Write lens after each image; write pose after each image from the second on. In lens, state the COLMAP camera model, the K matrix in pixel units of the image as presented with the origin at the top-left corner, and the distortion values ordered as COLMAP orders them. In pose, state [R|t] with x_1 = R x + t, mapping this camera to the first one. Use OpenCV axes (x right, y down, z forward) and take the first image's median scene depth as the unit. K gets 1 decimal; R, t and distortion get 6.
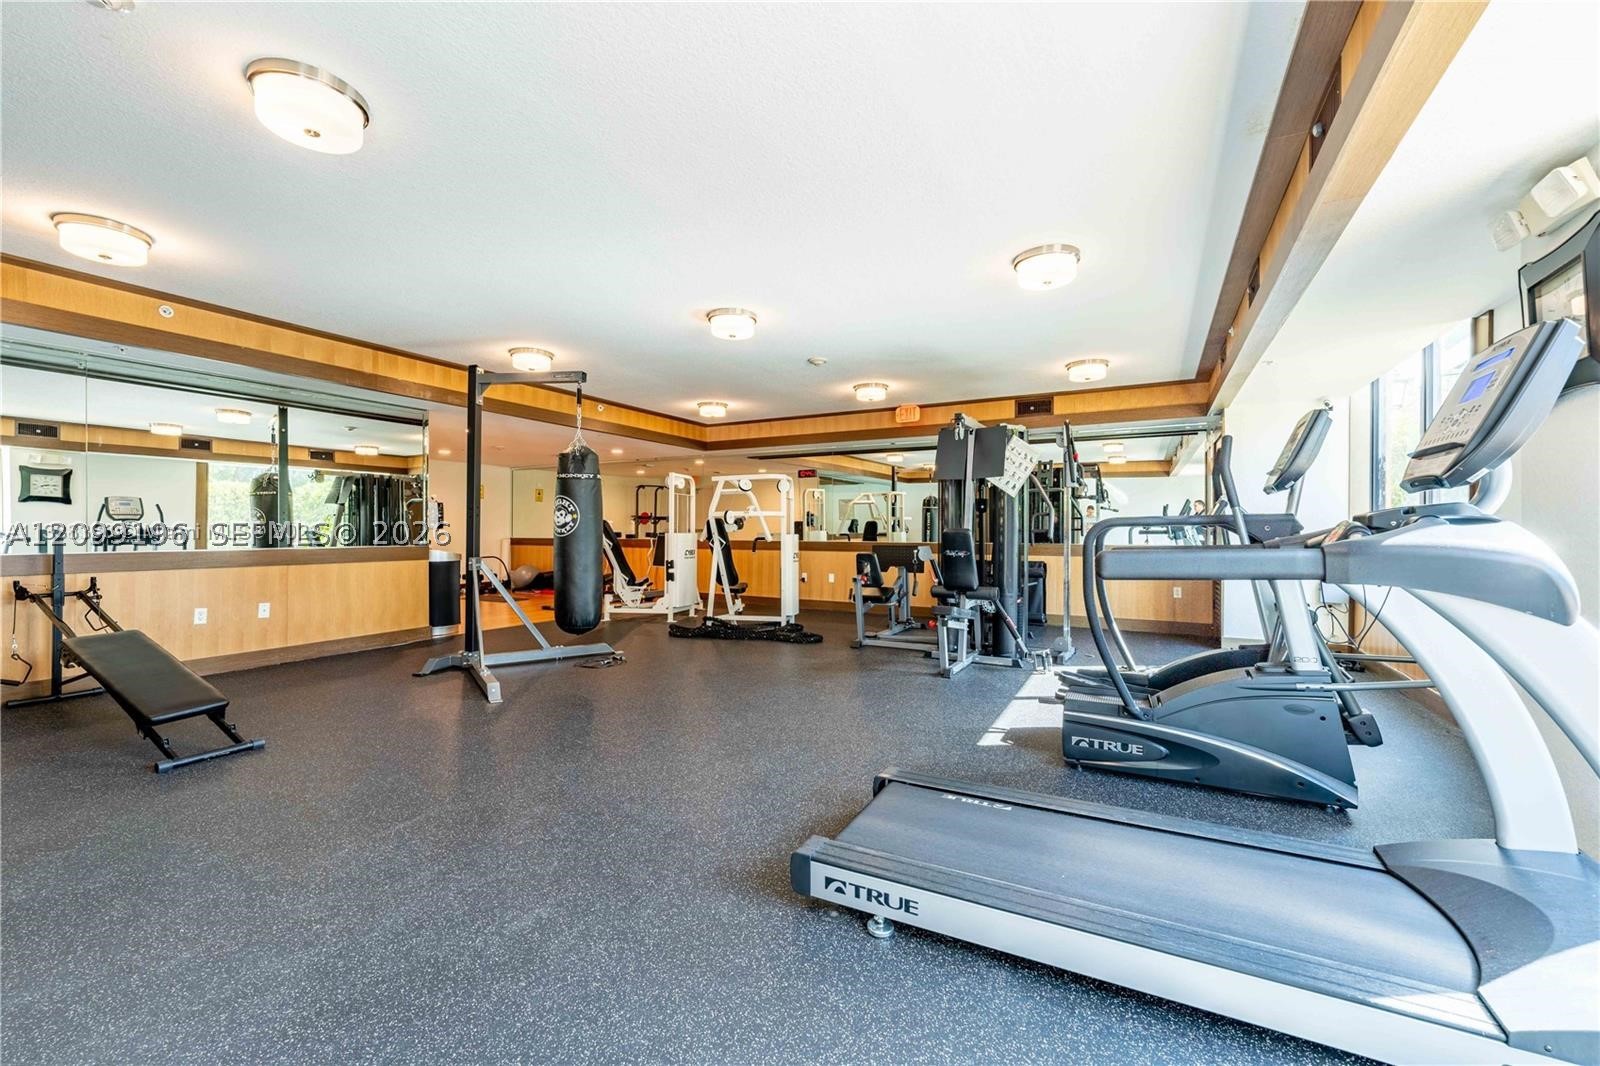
lens RADIAL K [[662.5, 0, 797.5], [0, 662.5, 524.4], [0, 0, 1]] dist [0.001322, -0.000426]
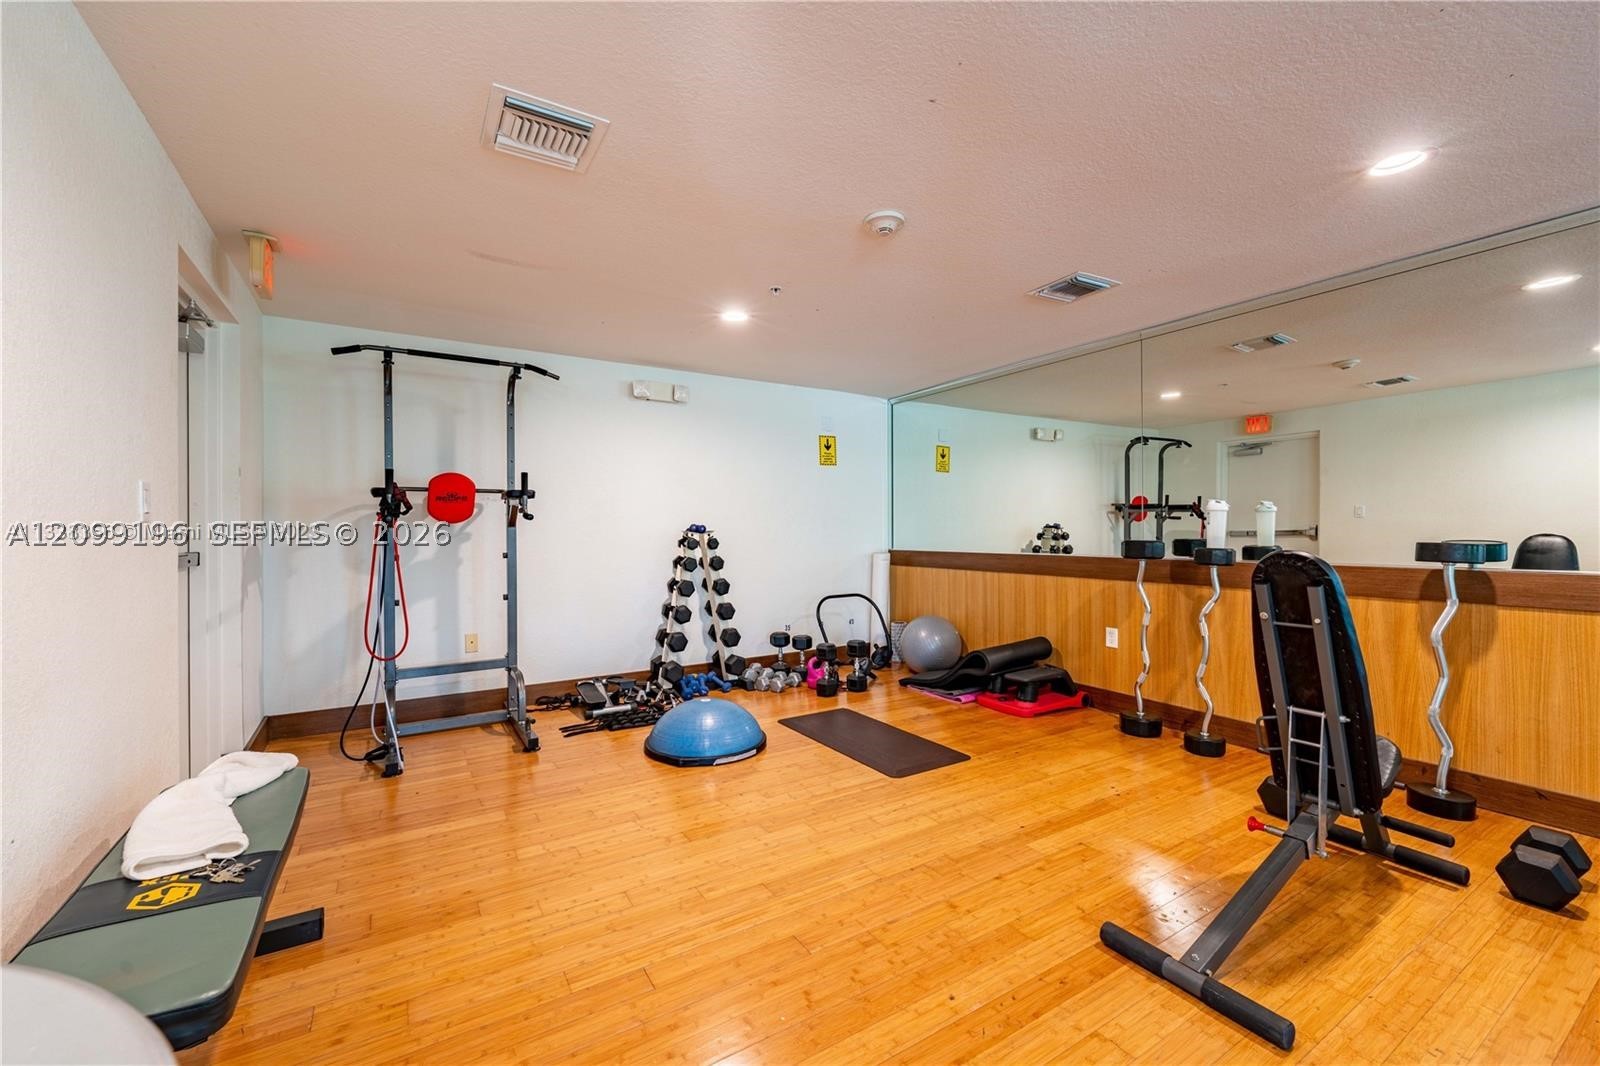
lens RADIAL K [[662.5, 0, 796.4], [0, 662.5, 531.5], [0, 0, 1]] dist [0.001322, -0.000426]
pose [[0.872295, -0.002362, -0.488975, -0.262900], [0.004743, 0.999982, 0.003630, 0.005640], [0.488958, -0.005486, 0.872290, 0.563925]]
